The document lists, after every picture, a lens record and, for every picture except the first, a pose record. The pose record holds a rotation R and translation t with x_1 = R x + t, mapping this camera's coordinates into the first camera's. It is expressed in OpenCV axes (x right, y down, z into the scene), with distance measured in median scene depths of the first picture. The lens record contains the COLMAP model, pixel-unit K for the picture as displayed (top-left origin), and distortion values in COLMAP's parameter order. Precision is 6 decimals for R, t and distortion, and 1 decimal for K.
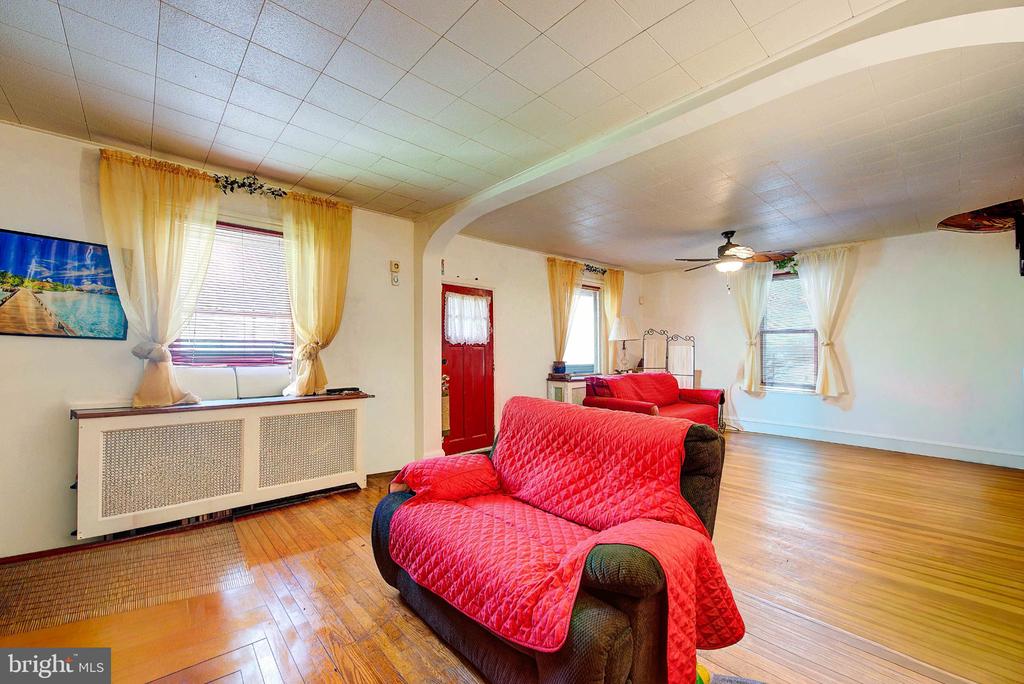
lens RADIAL K [[408.8, 0, 512.0], [0, 408.8, 342.0], [0, 0, 1]] dist [0.002754, -0.003971]
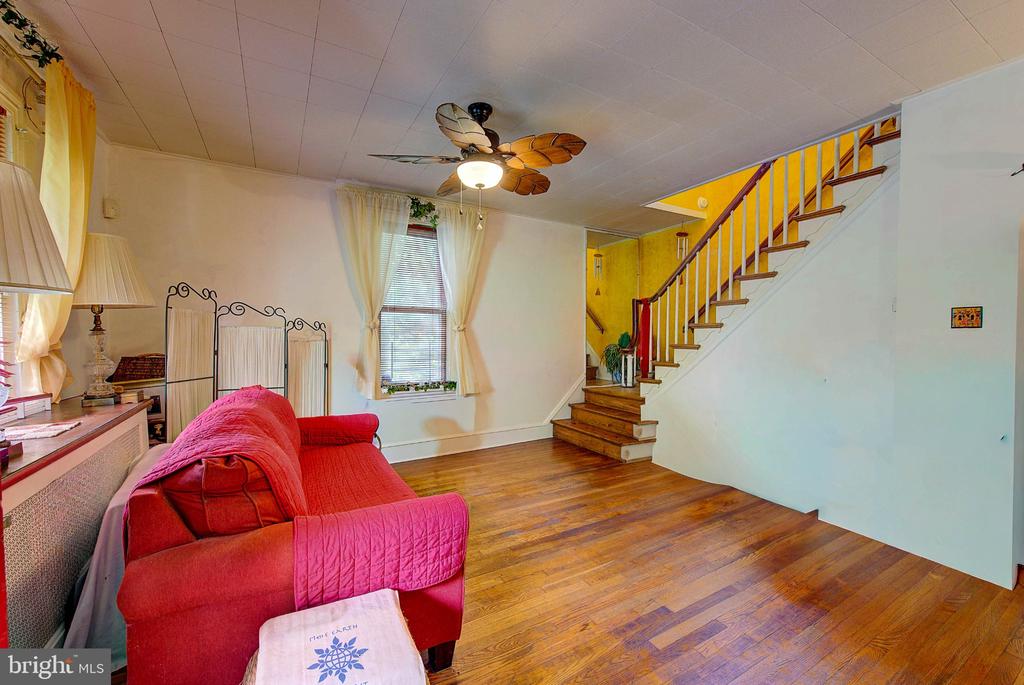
lens RADIAL K [[414.7, 0, 506.8], [0, 414.7, 338.1], [0, 0, 1]] dist [-0.000893, -0.000094]
pose [[0.230599, -0.006585, 0.973027, 0.017889], [-0.036029, 0.999234, 0.015301, 0.006488], [-0.972382, -0.038586, 0.230185, 0.806215]]
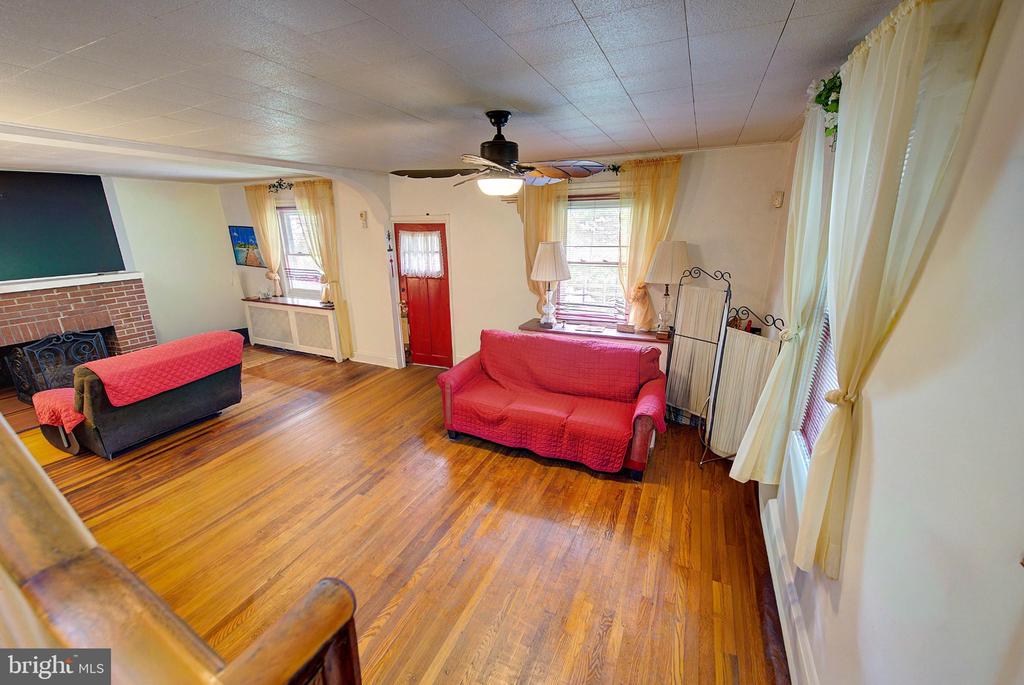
lens RADIAL K [[403.8, 0, 512.0], [0, 403.8, 342.5], [0, 0, 1]] dist [0.015505, -0.000083]
pose [[0.392911, 0.265355, -0.880459, 0.990200], [0.037760, 0.951998, 0.303766, -0.146542], [0.918801, -0.152599, 0.364031, 0.762556]]
